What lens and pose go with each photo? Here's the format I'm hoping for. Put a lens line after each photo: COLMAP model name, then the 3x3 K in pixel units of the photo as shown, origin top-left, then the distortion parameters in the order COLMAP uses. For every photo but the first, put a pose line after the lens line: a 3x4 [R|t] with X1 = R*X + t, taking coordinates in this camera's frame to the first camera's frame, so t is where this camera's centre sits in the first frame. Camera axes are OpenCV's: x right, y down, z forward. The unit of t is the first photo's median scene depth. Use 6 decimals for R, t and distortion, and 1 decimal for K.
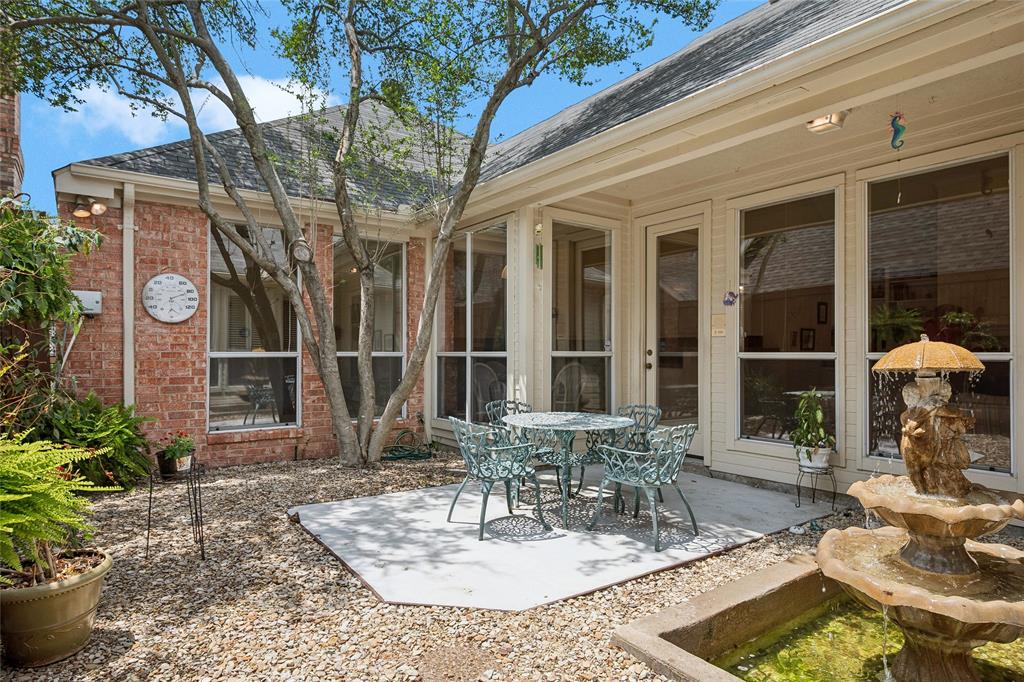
lens RADIAL K [[557.5, 0, 505.8], [0, 557.5, 340.1], [0, 0, 1]] dist [-0.000240, -0.000286]
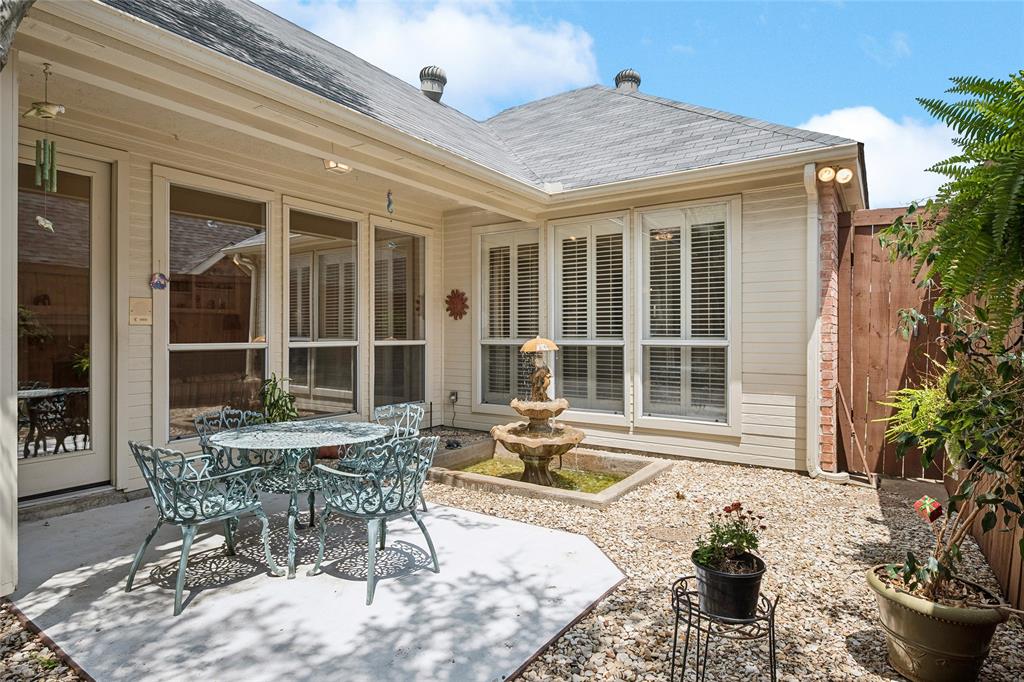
lens RADIAL K [[557.5, 0, 505.8], [0, 557.5, 340.1], [0, 0, 1]] dist [-0.000240, -0.000286]
pose [[-0.338073, 0.000989, 0.941119, -0.864270], [-0.012603, 0.999905, -0.005578, 0.018652], [-0.941035, -0.013747, -0.338029, 1.194323]]
